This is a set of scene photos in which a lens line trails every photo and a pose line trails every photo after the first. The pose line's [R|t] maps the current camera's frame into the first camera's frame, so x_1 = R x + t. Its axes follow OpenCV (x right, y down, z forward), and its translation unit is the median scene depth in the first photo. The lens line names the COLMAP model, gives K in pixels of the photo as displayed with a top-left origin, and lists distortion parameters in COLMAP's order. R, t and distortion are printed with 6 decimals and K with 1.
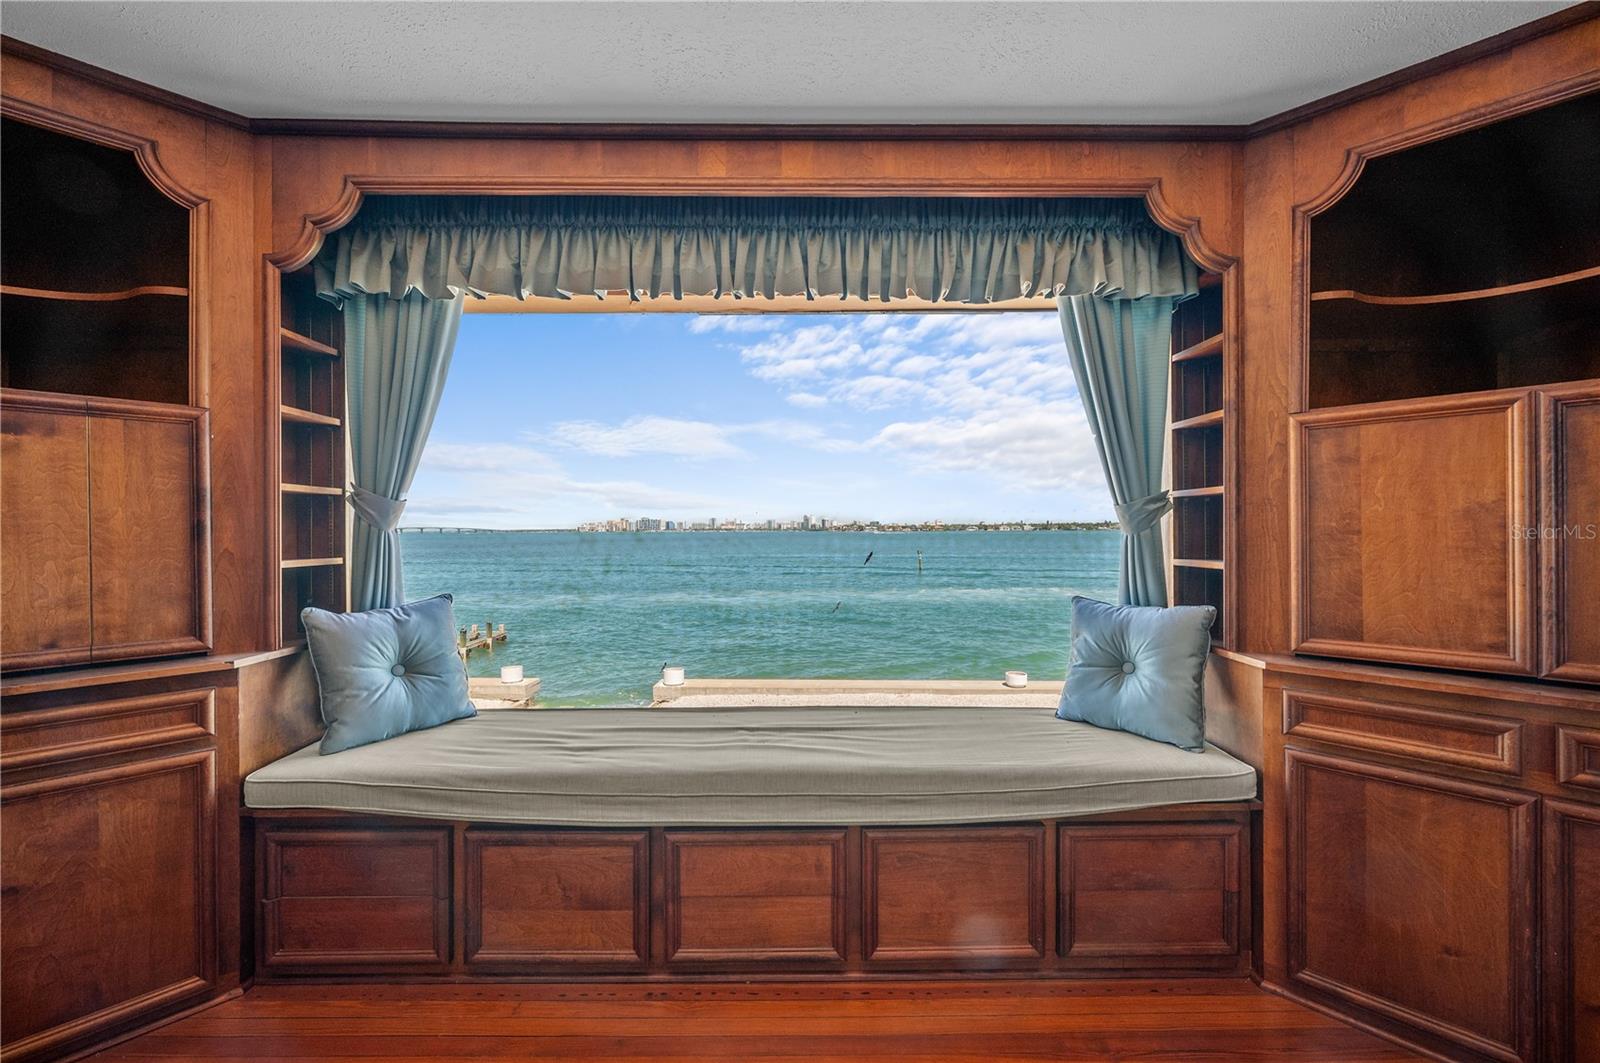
lens RADIAL K [[633.1, 0, 801.1], [0, 633.1, 528.0], [0, 0, 1]] dist [0.002761, 0.000157]
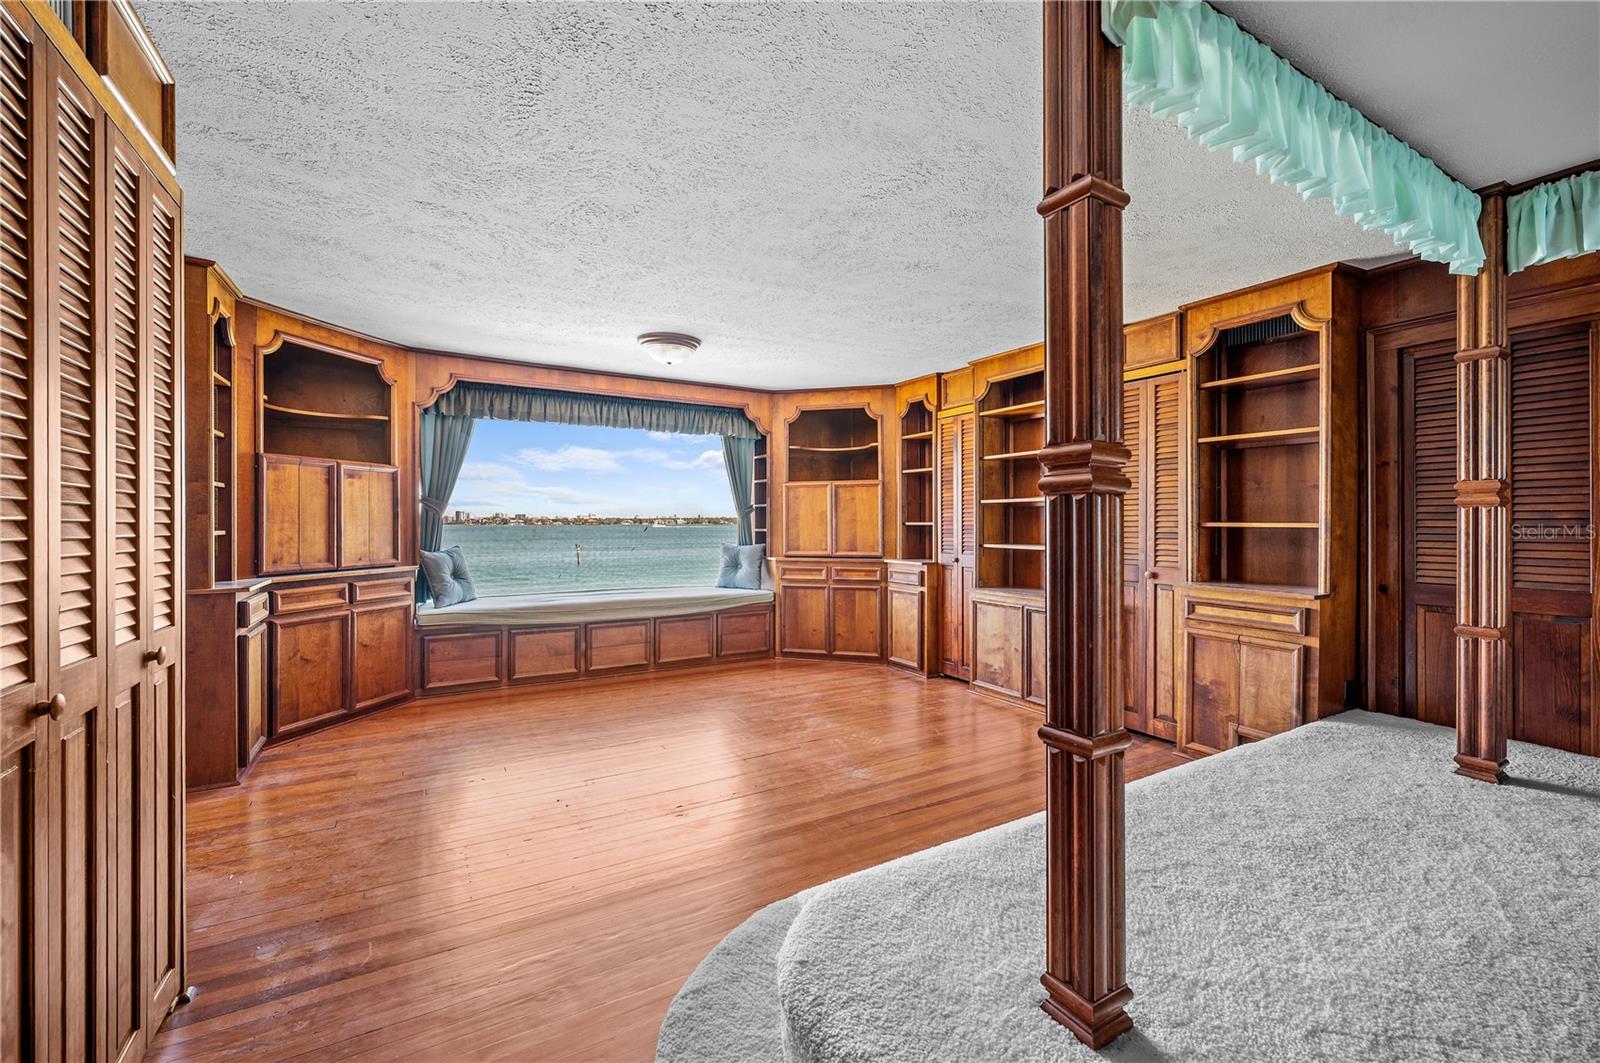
lens RADIAL K [[659.7, 0, 797.2], [0, 659.7, 522.6], [0, 0, 1]] dist [0.000218, 0.000012]
pose [[0.867668, 0.002954, 0.497135, -0.820238], [-0.003304, 0.999995, -0.000177, 0.024520], [-0.497133, -0.001489, 0.867673, -1.901828]]
